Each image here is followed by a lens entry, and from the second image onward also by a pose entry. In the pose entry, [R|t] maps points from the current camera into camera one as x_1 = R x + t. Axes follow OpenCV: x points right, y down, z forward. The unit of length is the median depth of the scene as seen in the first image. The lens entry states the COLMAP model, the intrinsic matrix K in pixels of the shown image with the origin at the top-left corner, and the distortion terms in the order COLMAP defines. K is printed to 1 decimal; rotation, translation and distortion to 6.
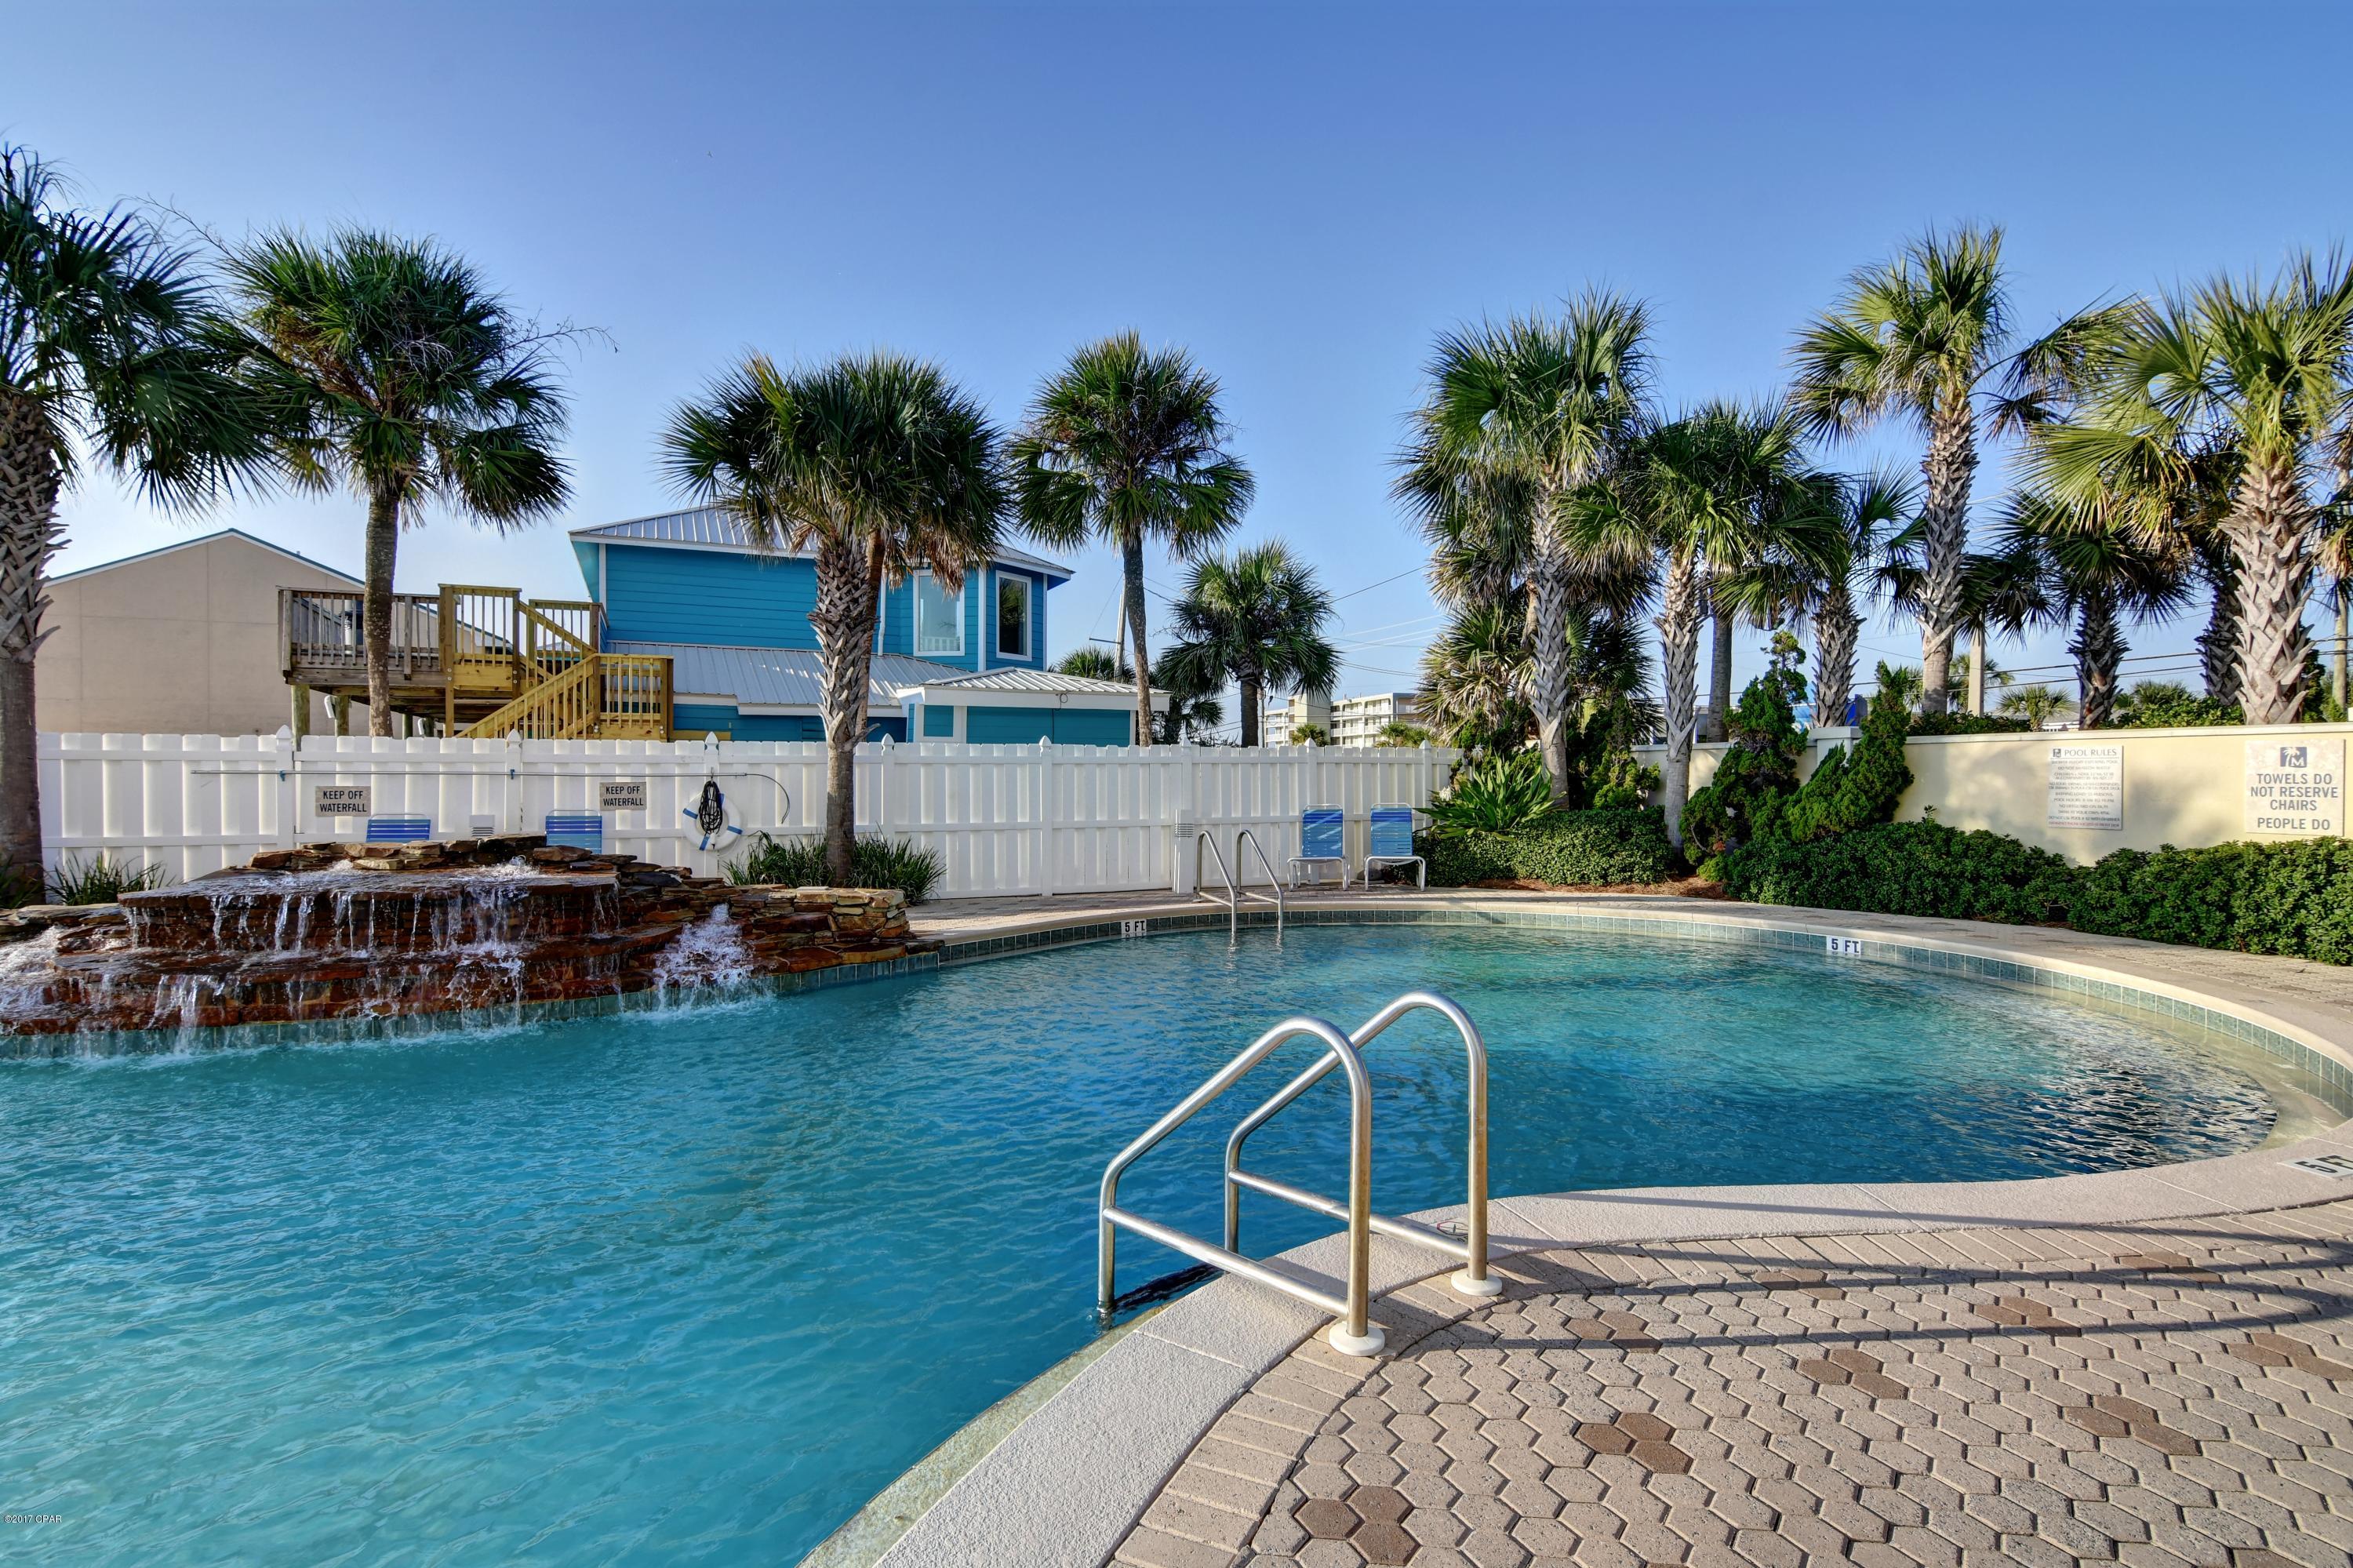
lens RADIAL K [[1137.8, 0, 1176.5], [0, 1137.8, 784.0], [0, 0, 1]] dist [-0.020987, 0.001326]
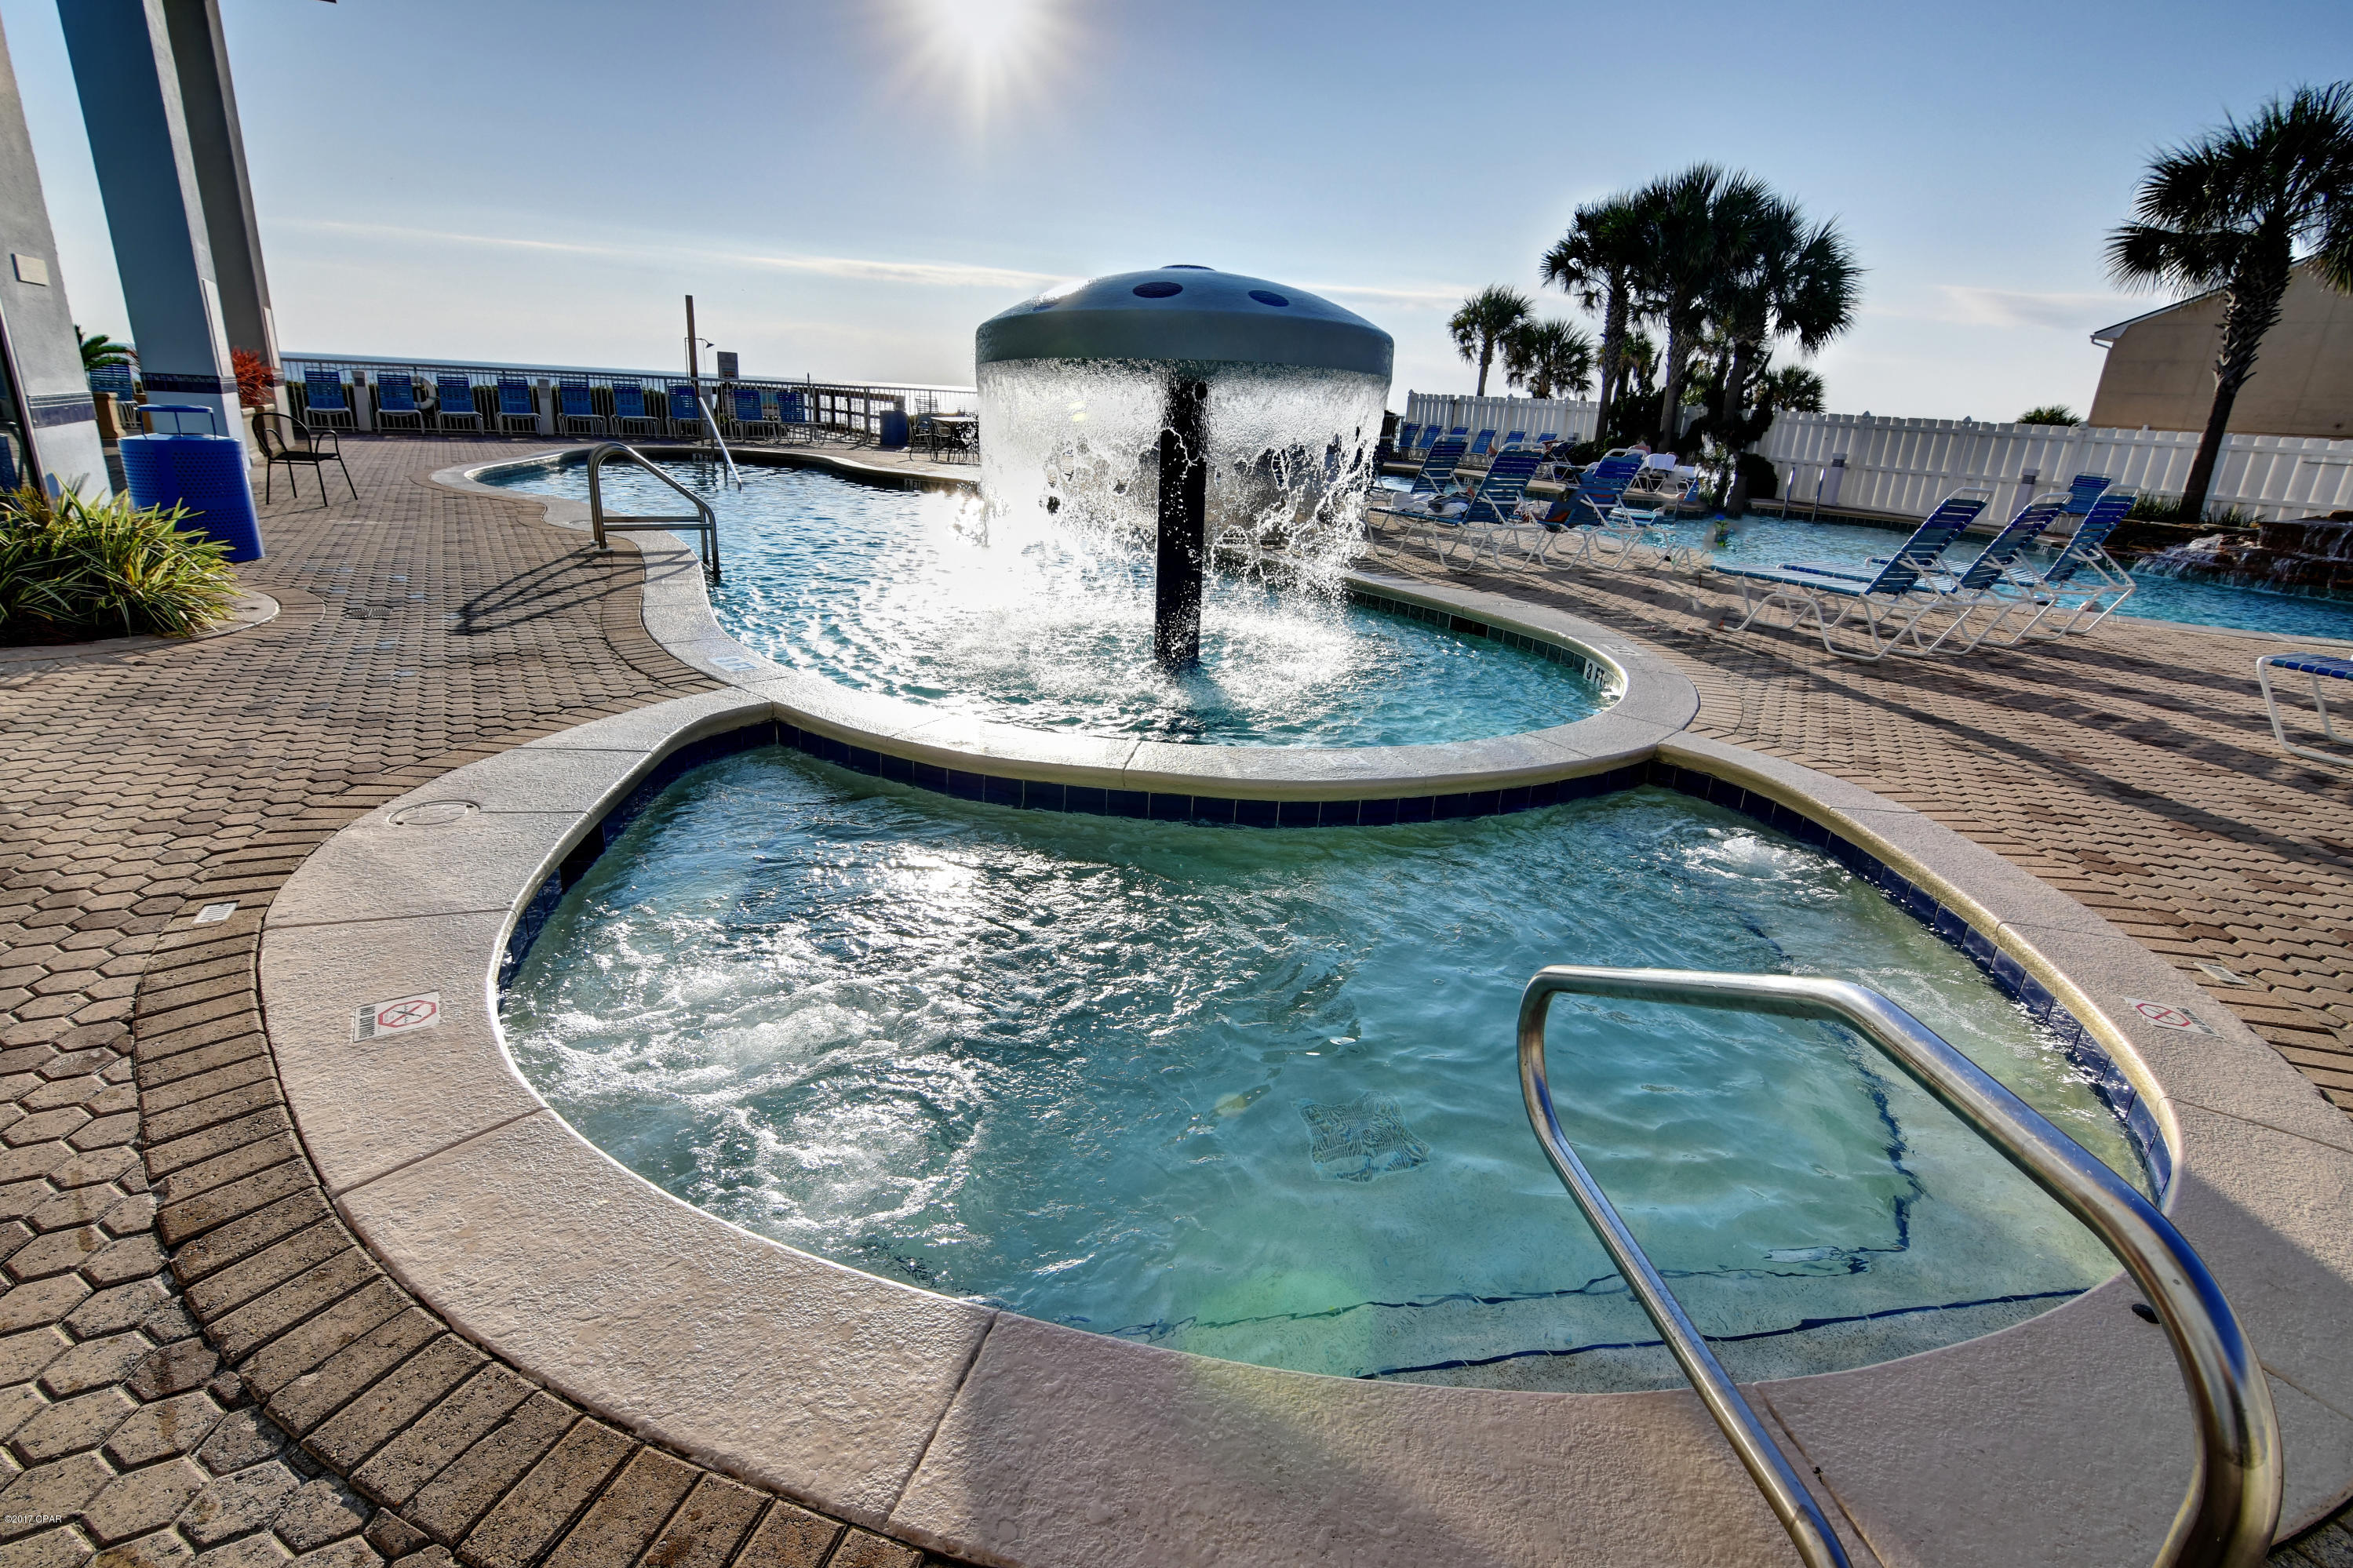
lens RADIAL K [[1137.6, 0, 1176.5], [0, 1137.6, 784.0], [0, 0, 1]] dist [-0.020987, 0.001326]
pose [[0.108574, 0.323138, -0.940103, 0.658478], [-0.055545, 0.946188, 0.318815, 0.008280], [0.992535, 0.017603, 0.120680, -0.864845]]
